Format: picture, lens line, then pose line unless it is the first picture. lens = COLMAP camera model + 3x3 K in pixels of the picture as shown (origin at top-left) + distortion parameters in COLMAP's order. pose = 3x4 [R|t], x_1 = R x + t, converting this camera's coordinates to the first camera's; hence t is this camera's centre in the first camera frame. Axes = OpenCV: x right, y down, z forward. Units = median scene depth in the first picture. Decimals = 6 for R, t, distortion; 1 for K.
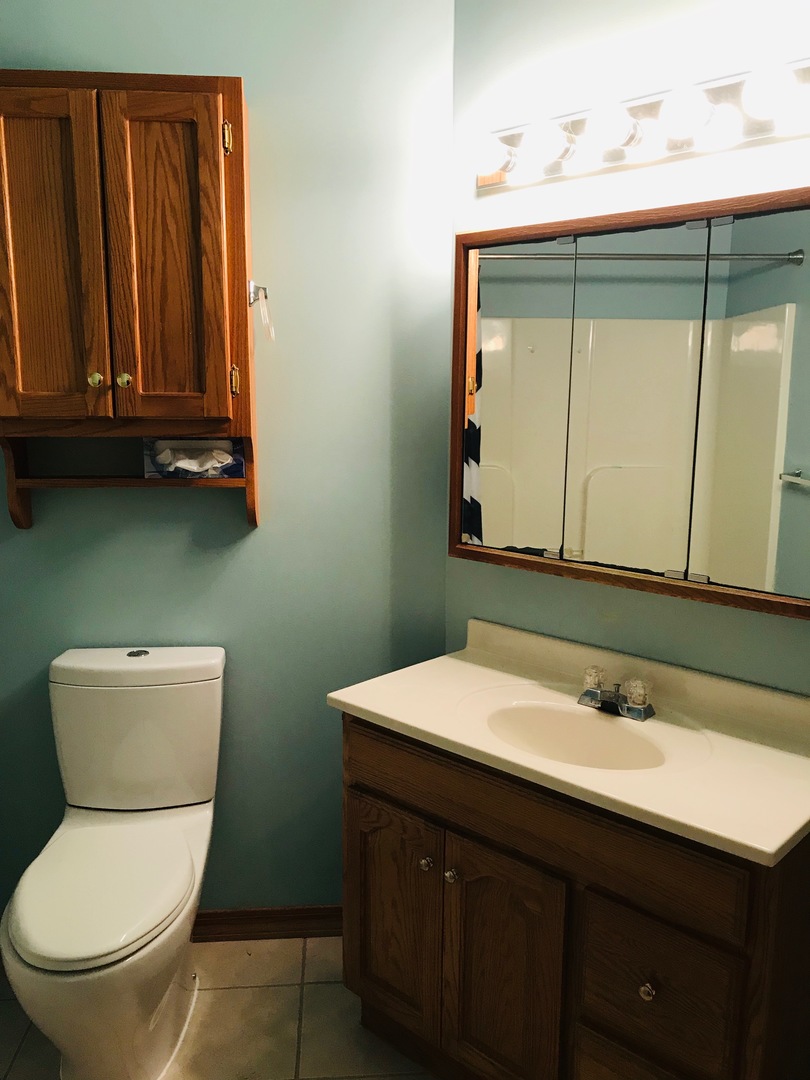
lens RADIAL K [[896.0, 0, 409.4], [0, 896.0, 537.9], [0, 0, 1]] dist [0.043054, -0.058977]
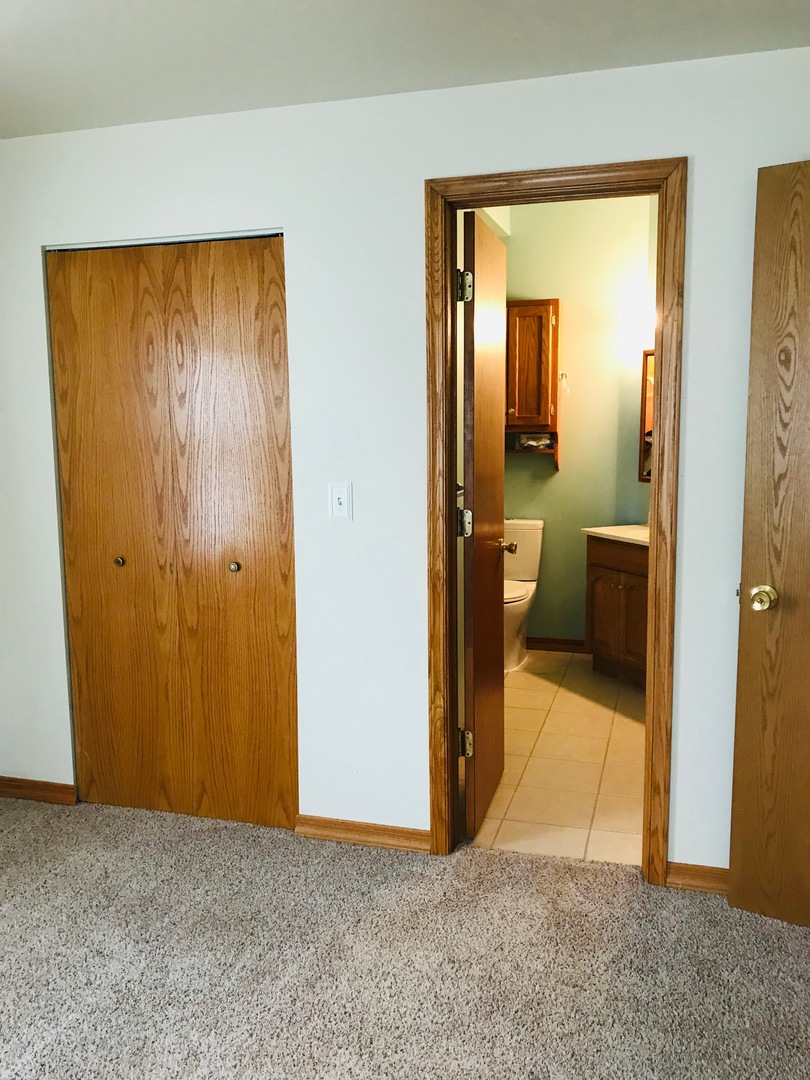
lens RADIAL K [[896.0, 0, 408.3], [0, 896.0, 541.9], [0, 0, 1]] dist [0.043054, -0.058977]
pose [[0.937690, 0.036916, -0.345505, 0.321168], [-0.043098, 0.999019, -0.010225, 0.244440], [0.344789, 0.024479, 0.938361, -1.540754]]
